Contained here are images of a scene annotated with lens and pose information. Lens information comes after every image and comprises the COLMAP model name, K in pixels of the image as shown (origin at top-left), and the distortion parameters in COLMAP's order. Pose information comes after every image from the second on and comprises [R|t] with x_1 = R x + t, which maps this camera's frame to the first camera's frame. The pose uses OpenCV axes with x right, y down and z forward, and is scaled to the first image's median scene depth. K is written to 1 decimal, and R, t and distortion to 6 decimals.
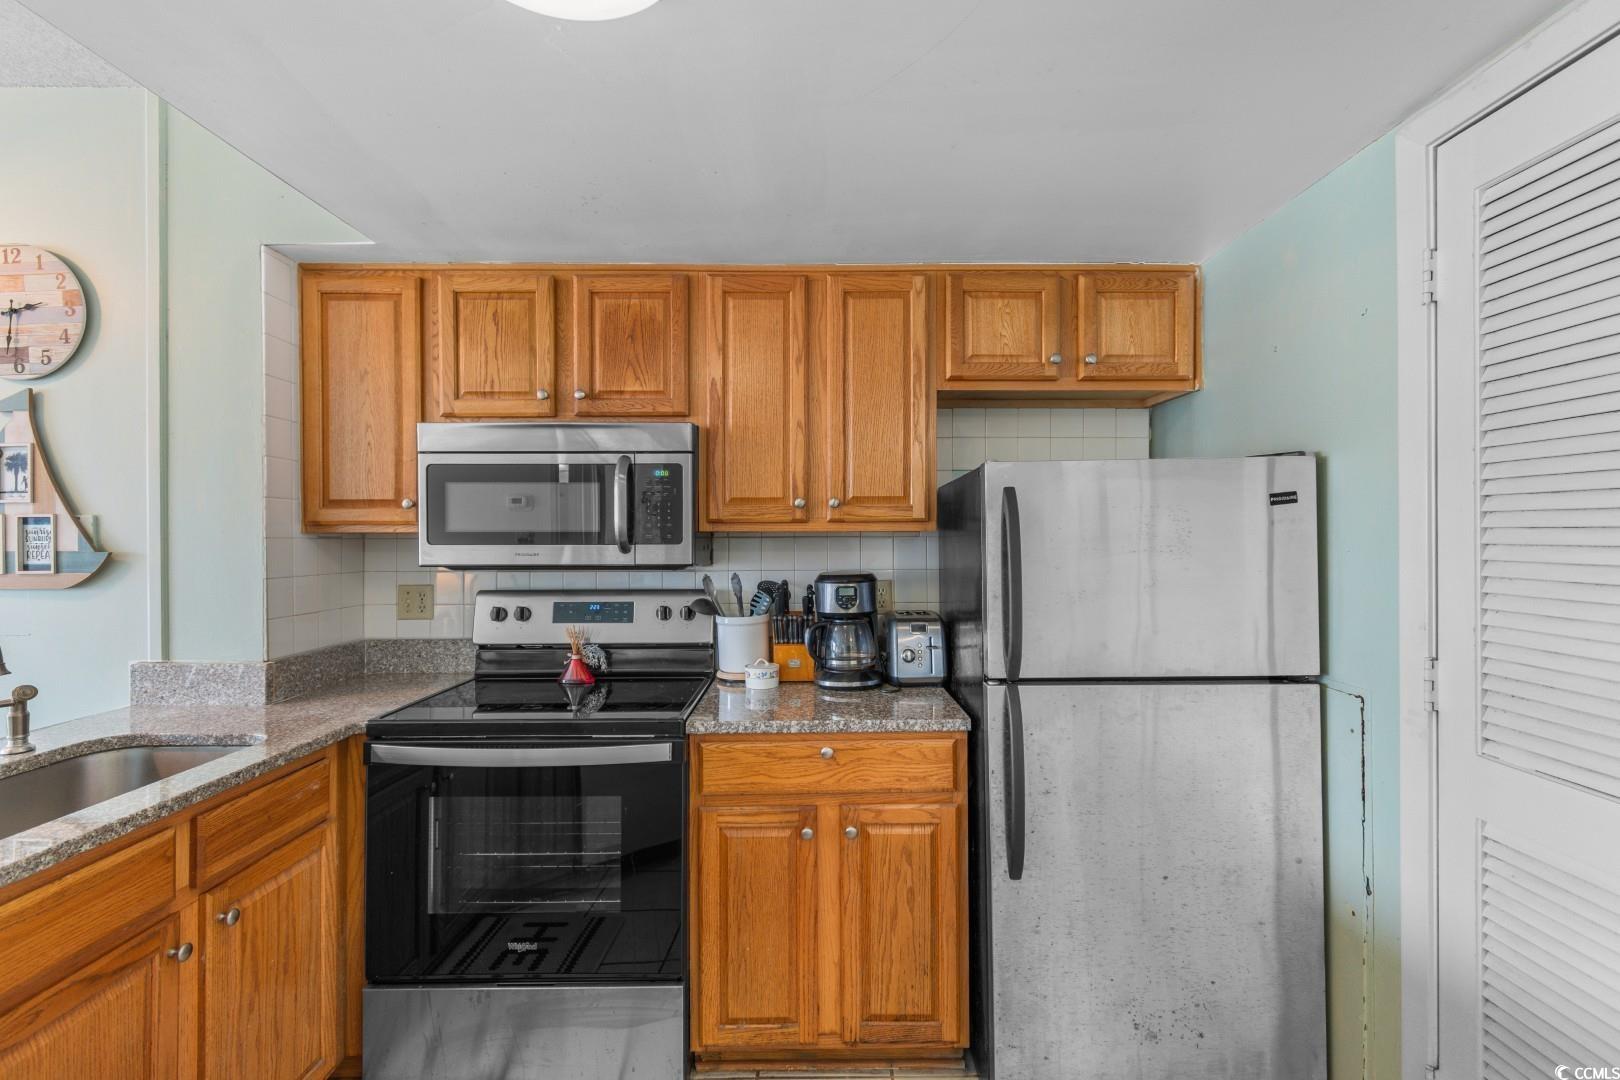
lens RADIAL K [[711.7, 0, 811.9], [0, 711.7, 536.6], [0, 0, 1]] dist [0.003975, -0.000863]
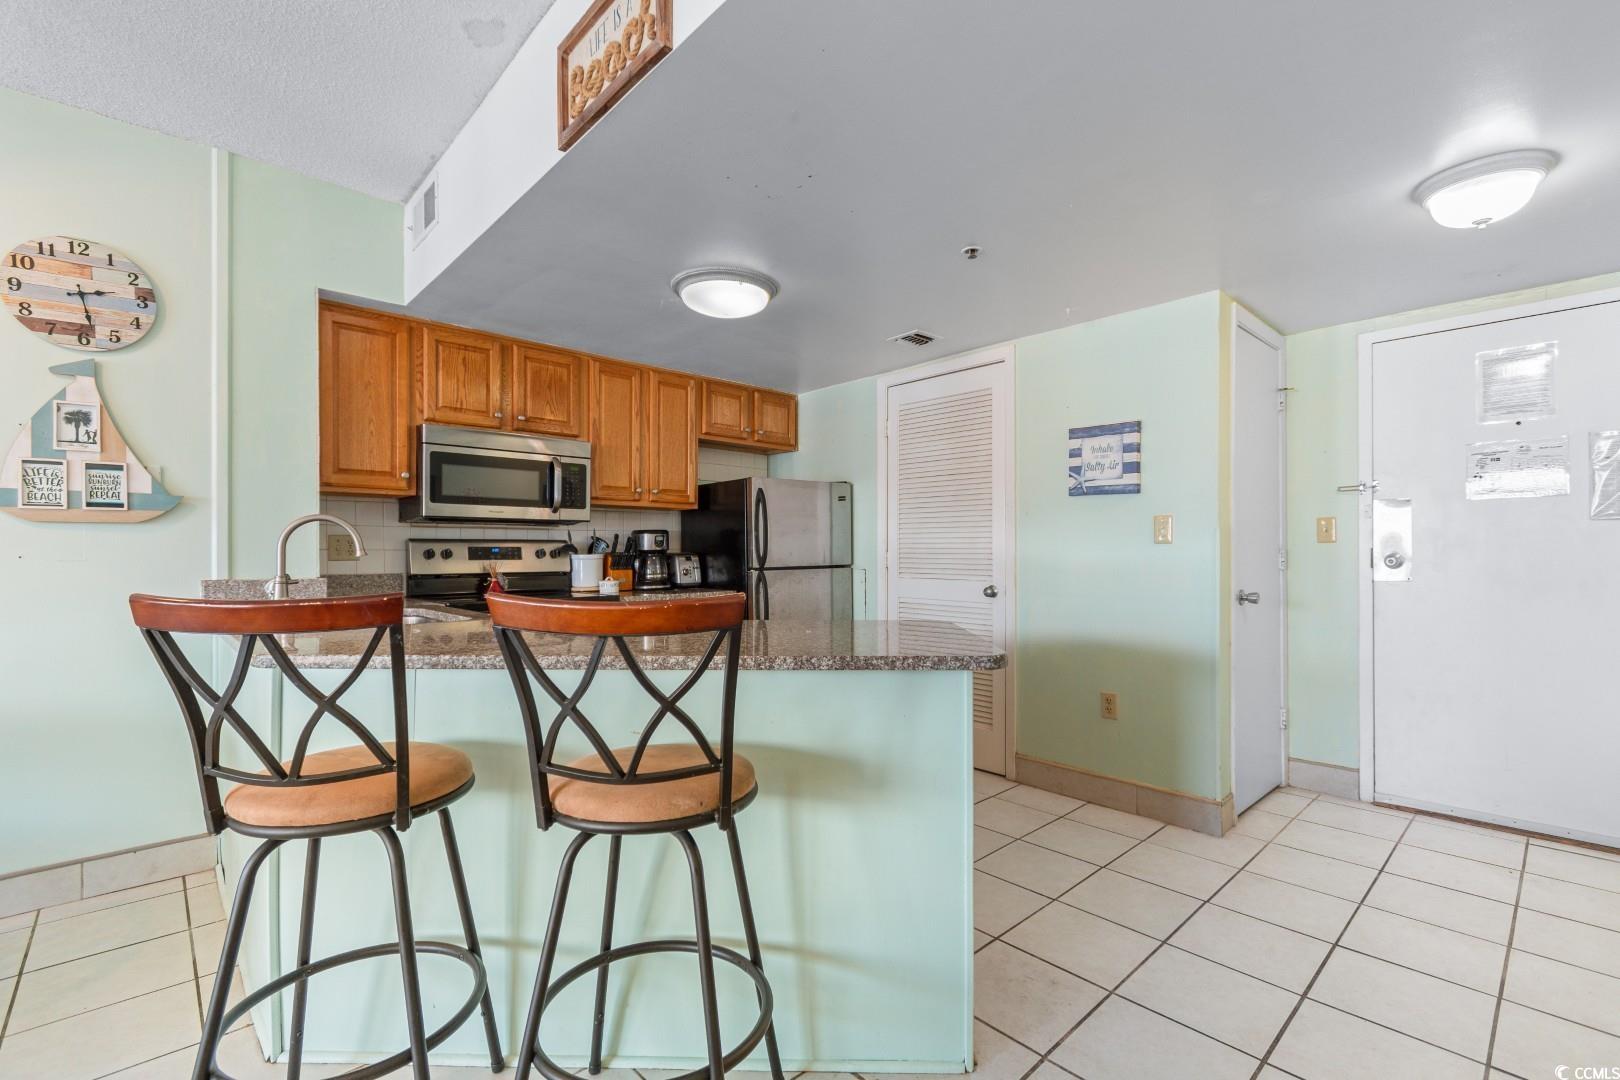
lens RADIAL K [[712.1, 0, 815.1], [0, 712.1, 554.4], [0, 0, 1]] dist [0.002013, 0.000060]
pose [[0.734945, -0.000653, 0.678126, -0.944169], [-0.002125, 0.999992, 0.003266, 0.113276], [-0.678123, -0.003841, 0.734938, -0.691134]]
